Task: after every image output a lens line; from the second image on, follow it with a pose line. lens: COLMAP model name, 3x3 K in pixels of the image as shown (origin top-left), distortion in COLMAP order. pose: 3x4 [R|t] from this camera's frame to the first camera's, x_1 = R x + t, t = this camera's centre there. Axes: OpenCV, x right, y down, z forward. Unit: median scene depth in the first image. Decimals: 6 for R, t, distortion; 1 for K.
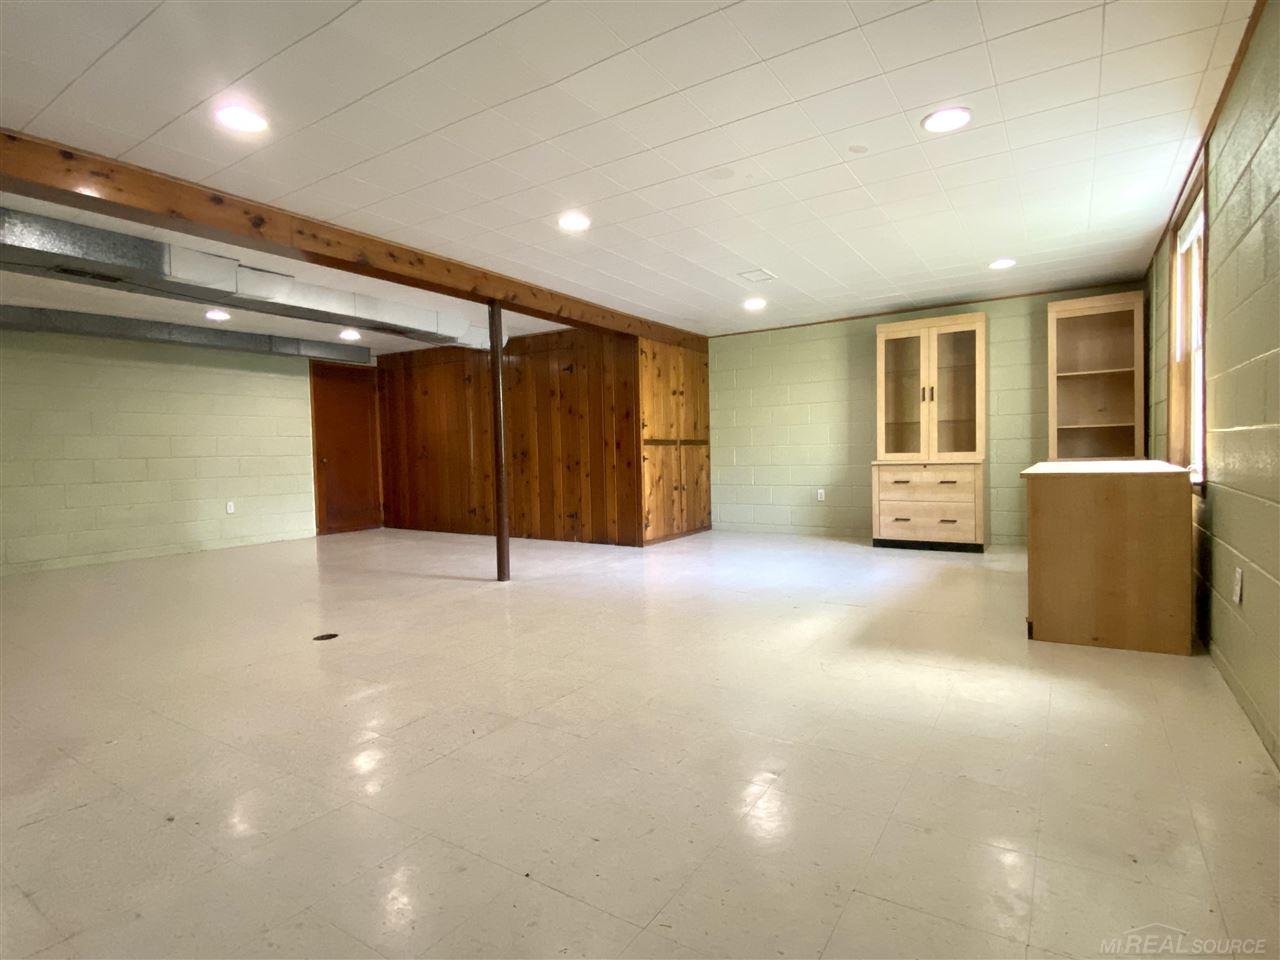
lens RADIAL K [[634.2, 0, 640.0], [0, 634.2, 480.0], [0, 0, 1]] dist [-0.000471, -0.000177]
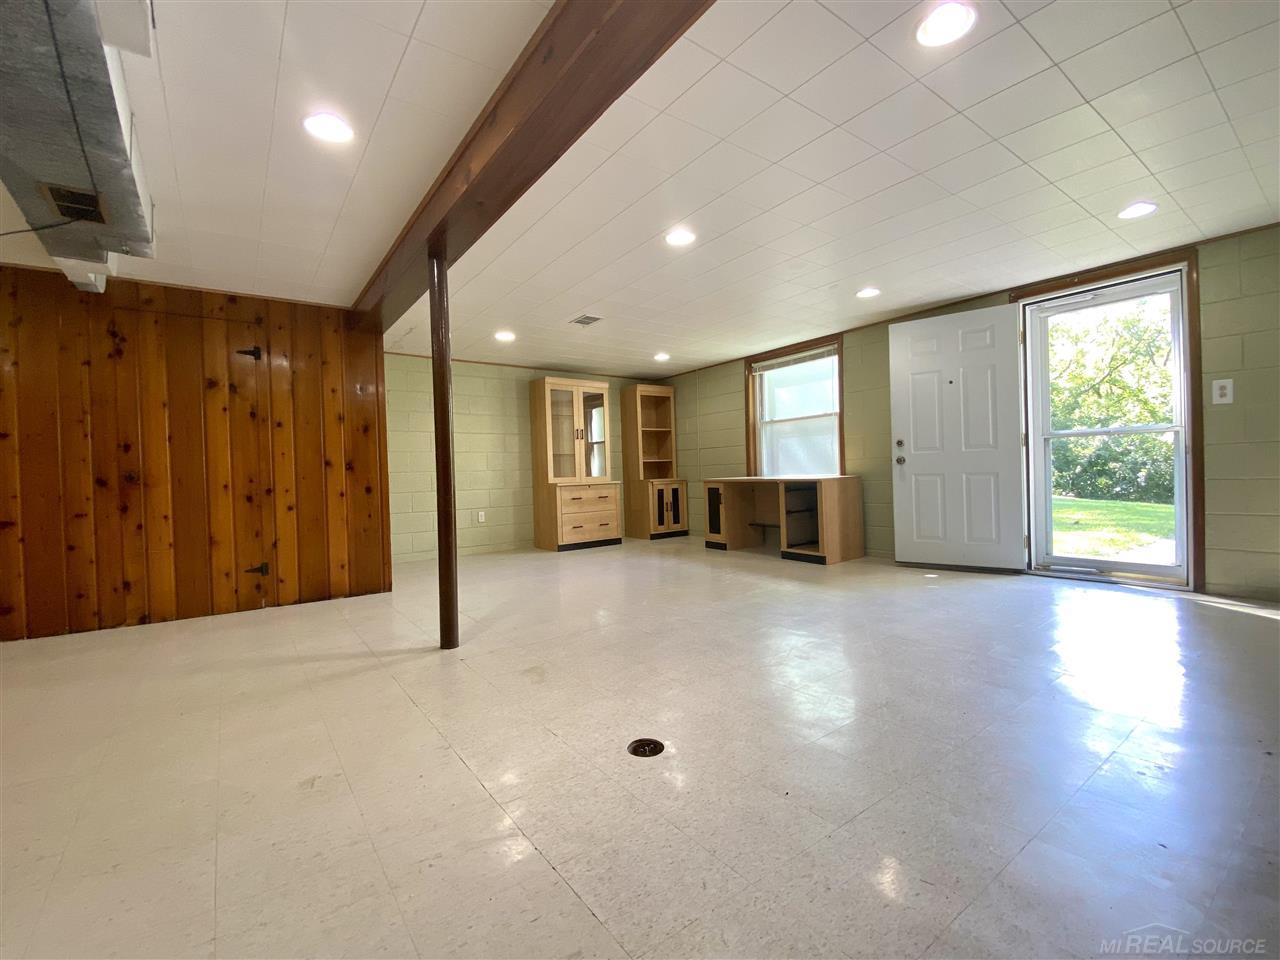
lens RADIAL K [[524.9, 0, 640.0], [0, 524.9, 480.0], [0, 0, 1]] dist [0.013049, -0.018366]
pose [[0.361358, 0.004956, 0.932414, -0.507422], [0.069317, 0.997076, -0.032164, 0.007901], [-0.929847, 0.076255, 0.359958, 0.438440]]
